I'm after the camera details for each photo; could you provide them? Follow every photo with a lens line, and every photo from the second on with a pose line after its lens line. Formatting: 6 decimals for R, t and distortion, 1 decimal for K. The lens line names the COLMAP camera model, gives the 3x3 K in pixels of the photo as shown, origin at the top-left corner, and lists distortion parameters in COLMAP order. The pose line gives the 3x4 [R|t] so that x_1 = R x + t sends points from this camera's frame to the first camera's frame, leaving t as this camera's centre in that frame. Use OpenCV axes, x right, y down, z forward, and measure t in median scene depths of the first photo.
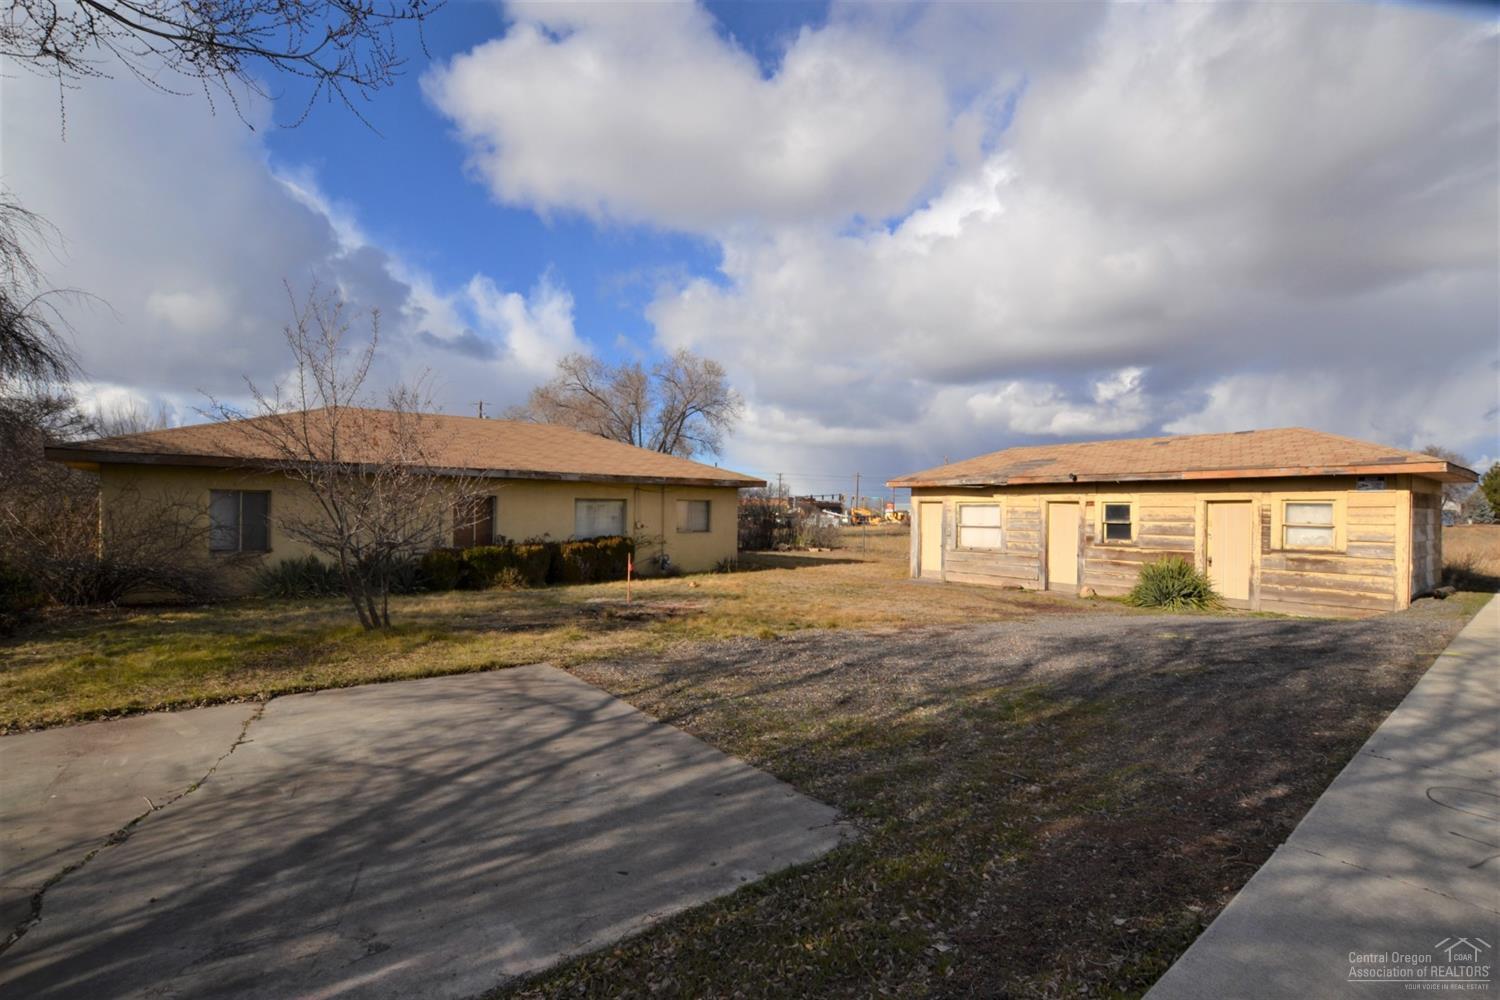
lens RADIAL K [[706.9, 0, 750.0], [0, 706.9, 500.0], [0, 0, 1]] dist [-0.023575, 0.000013]
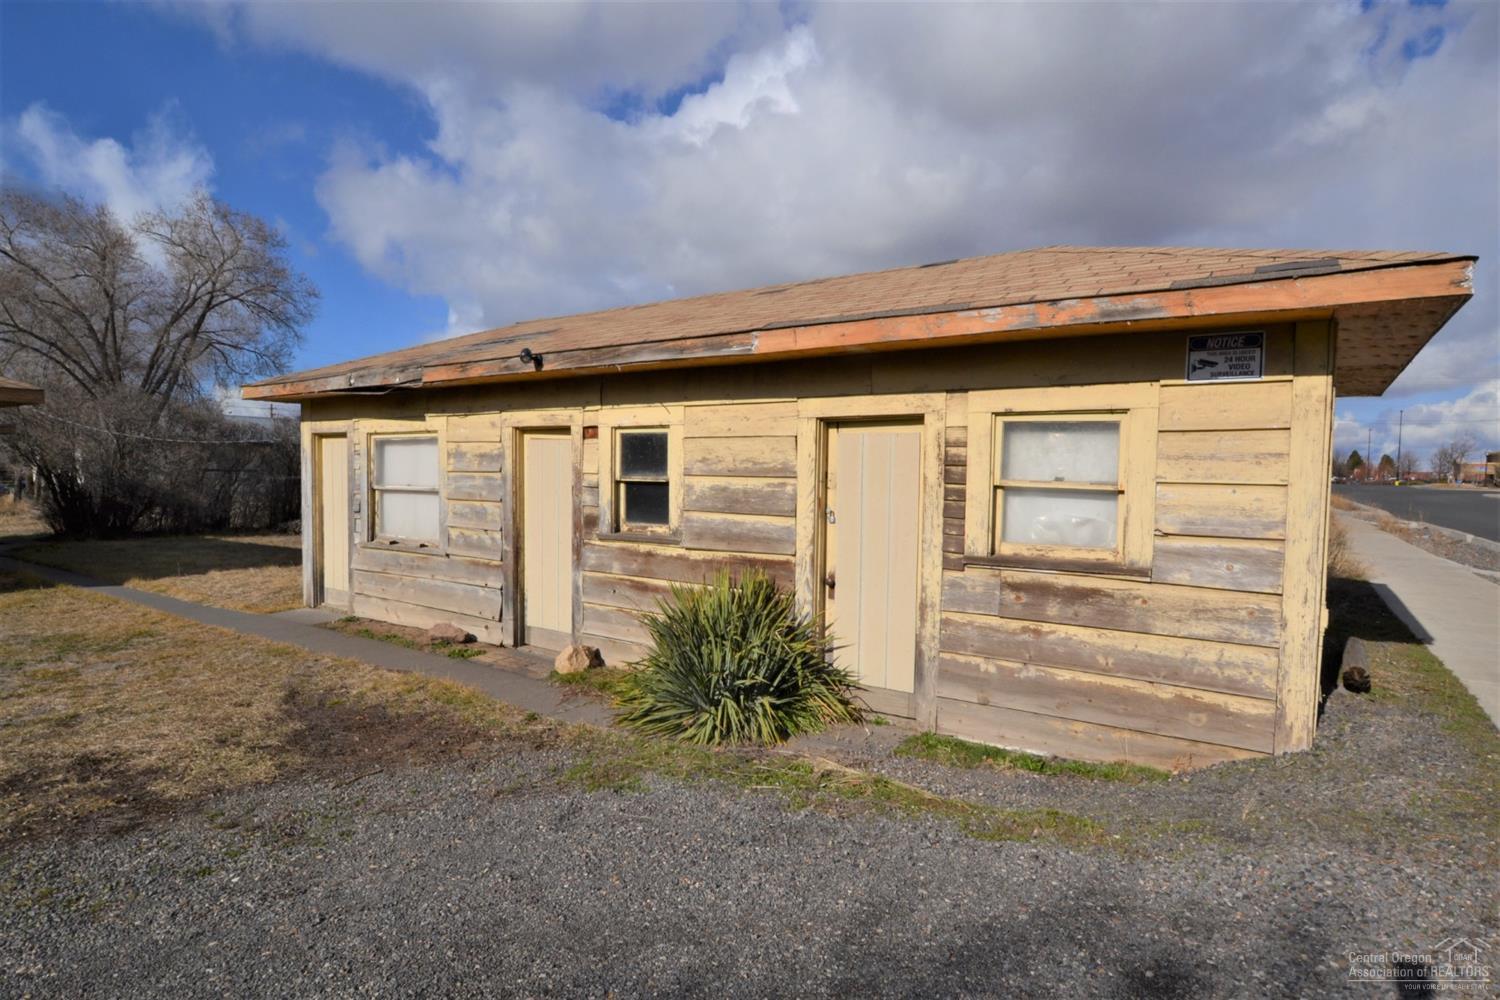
lens RADIAL K [[873.1, 0, 750.0], [0, 873.1, 500.0], [0, 0, 1]] dist [-0.014949, 0.001686]
pose [[0.958079, -0.014408, 0.286142, 0.481106], [-0.002176, 0.998340, 0.057556, 0.016606], [-0.286497, -0.055766, 0.956457, 0.569854]]
